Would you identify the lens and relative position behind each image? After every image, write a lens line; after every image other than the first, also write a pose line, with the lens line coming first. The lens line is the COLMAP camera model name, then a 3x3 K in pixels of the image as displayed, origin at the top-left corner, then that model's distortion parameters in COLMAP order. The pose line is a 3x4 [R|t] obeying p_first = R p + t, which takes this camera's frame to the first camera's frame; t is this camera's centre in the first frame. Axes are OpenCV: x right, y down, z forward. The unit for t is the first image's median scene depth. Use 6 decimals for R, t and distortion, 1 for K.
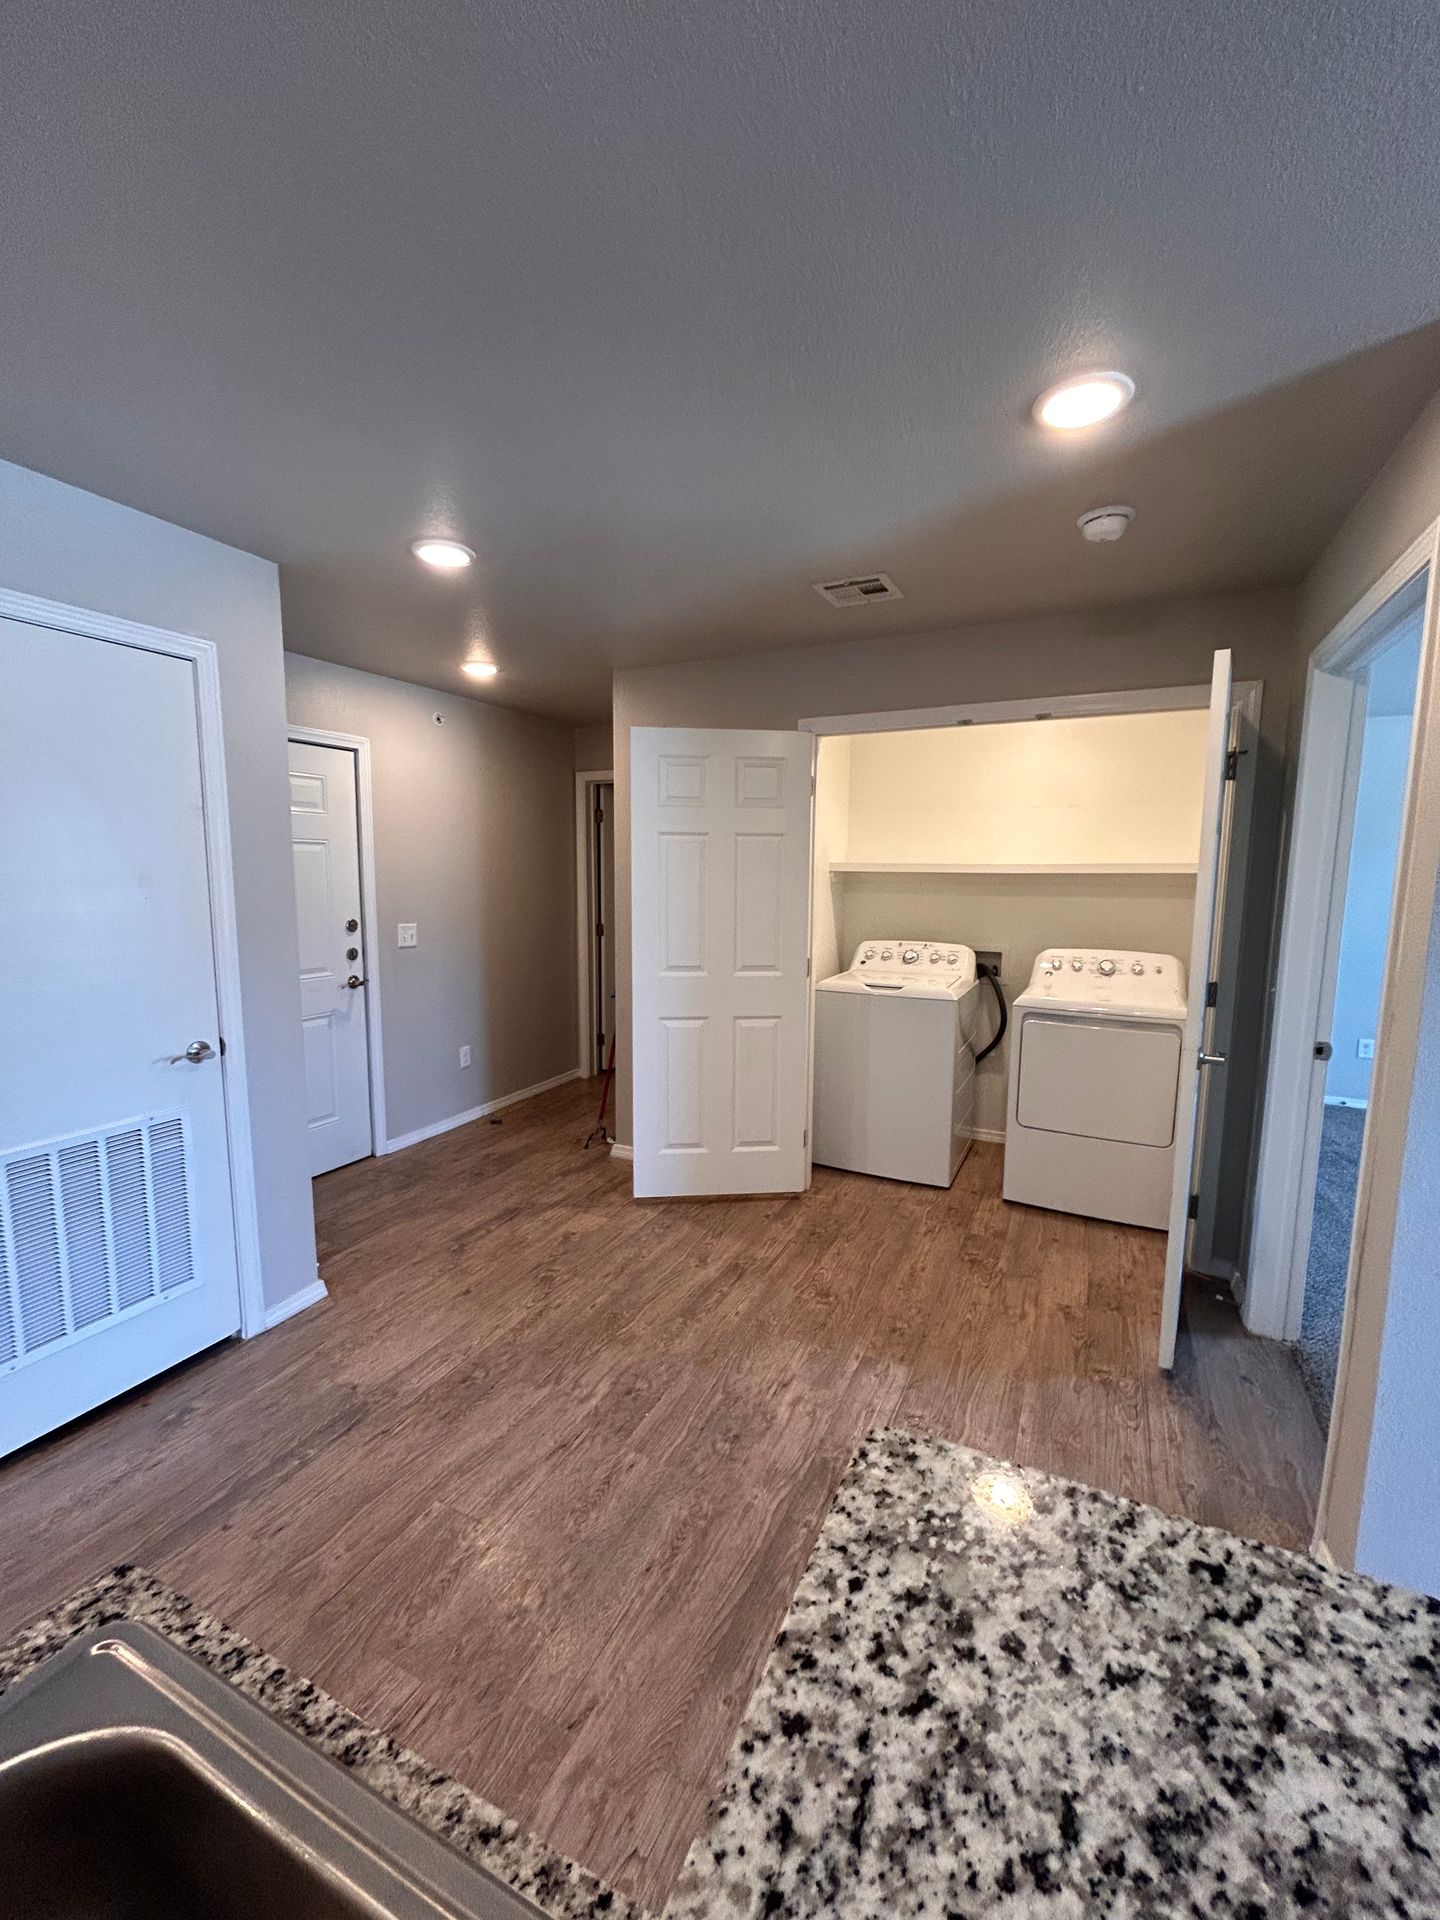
lens RADIAL K [[776.9, 0, 726.0], [0, 776.9, 972.1], [0, 0, 1]] dist [0.000488, 0.001157]
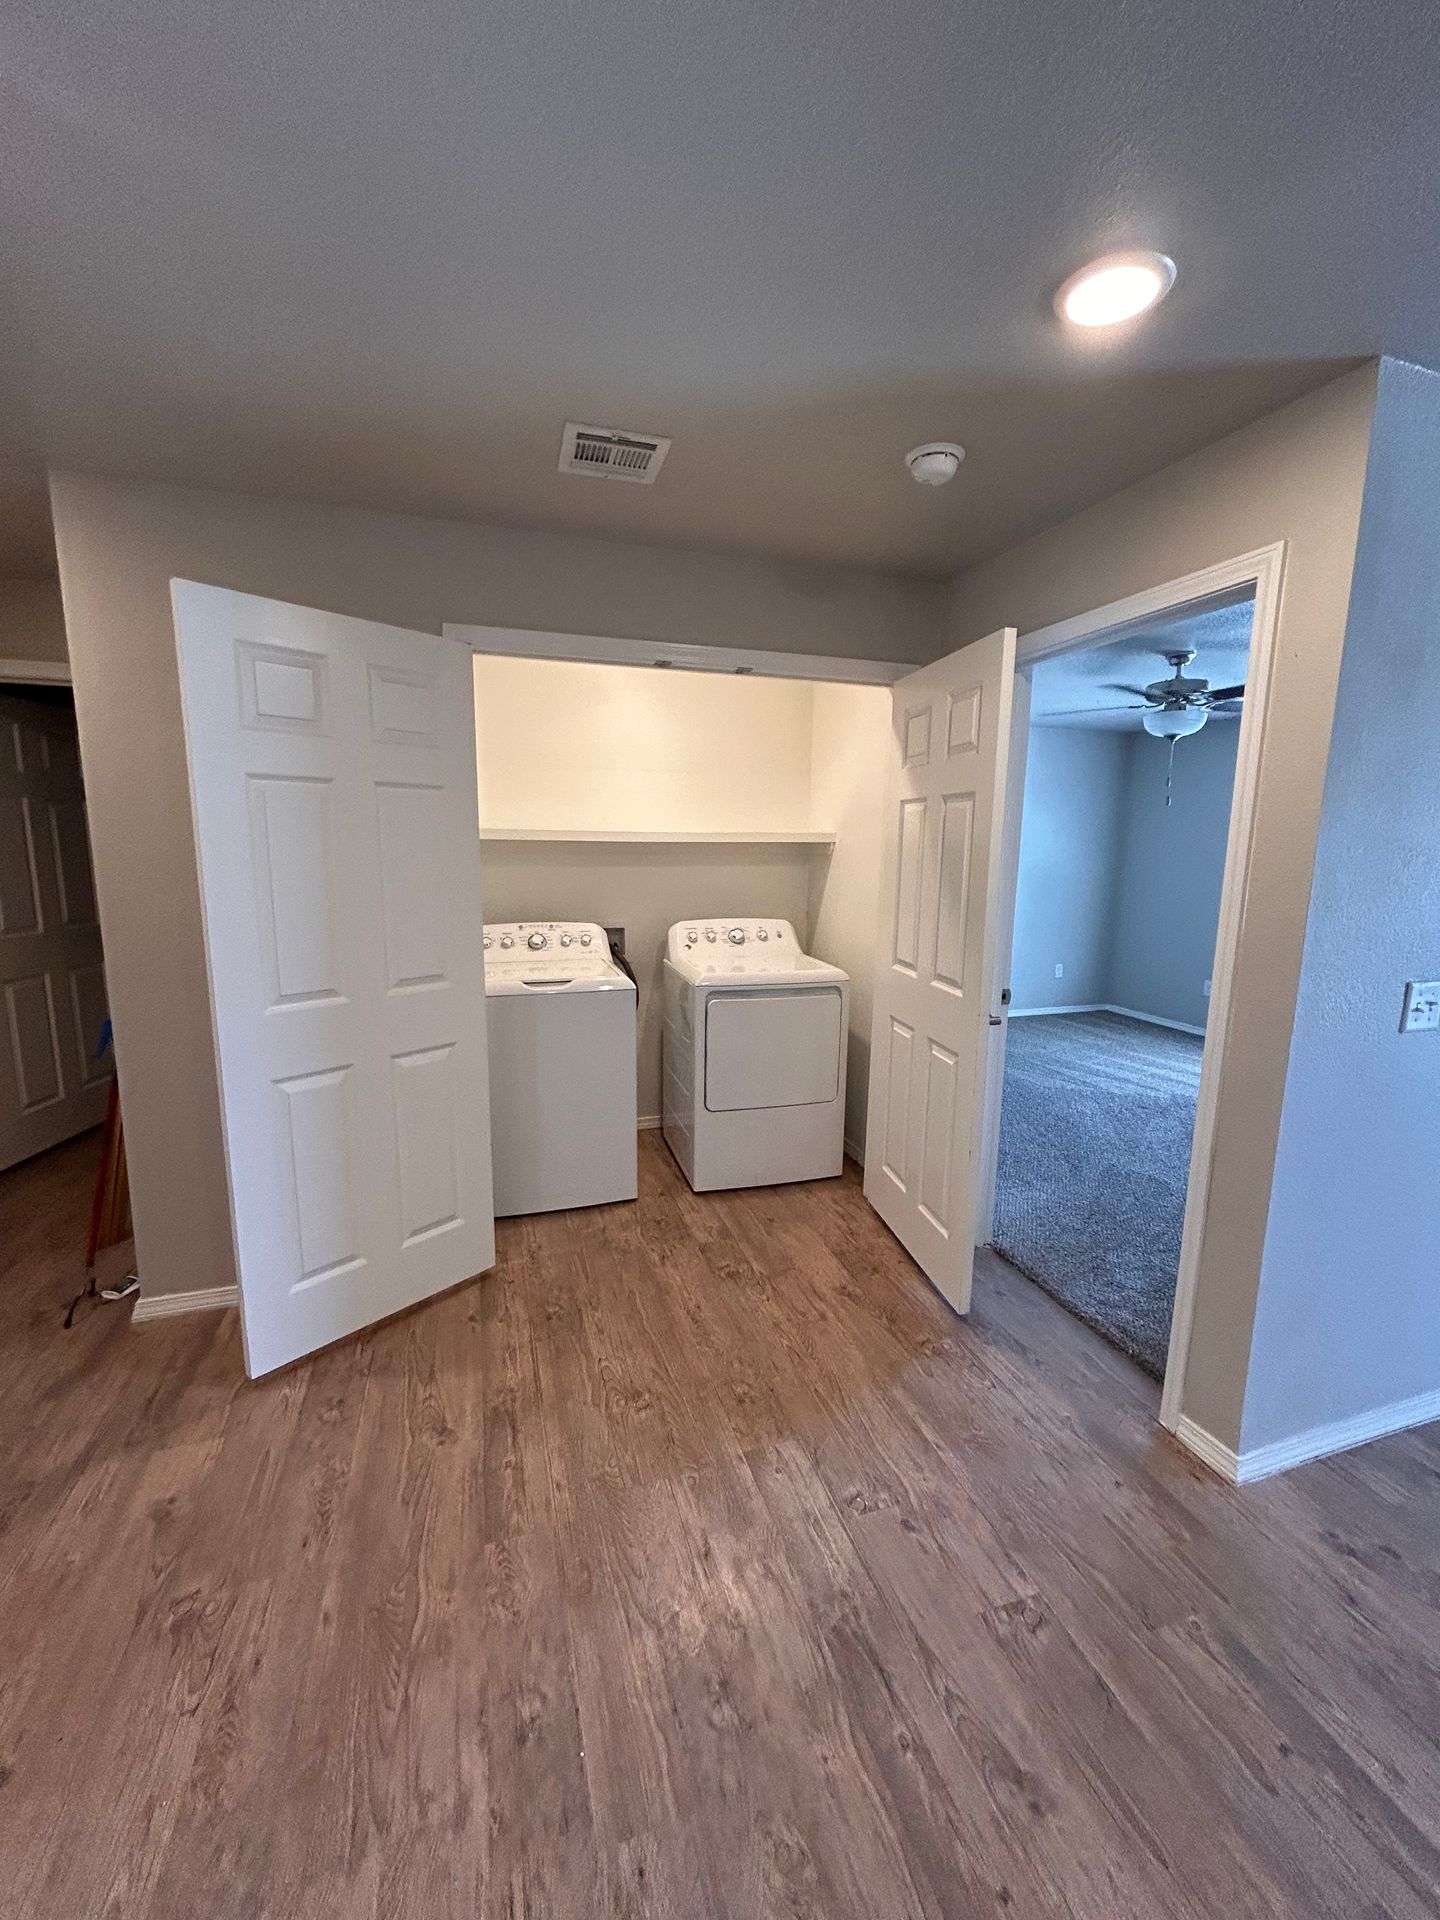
lens RADIAL K [[776.9, 0, 750.9], [0, 776.9, 968.7], [0, 0, 1]] dist [0.000488, 0.001157]
pose [[0.722334, -0.111663, 0.682469, -0.222517], [0.082975, 0.993743, 0.074770, -0.043918], [-0.686548, 0.002619, 0.727080, 0.298559]]
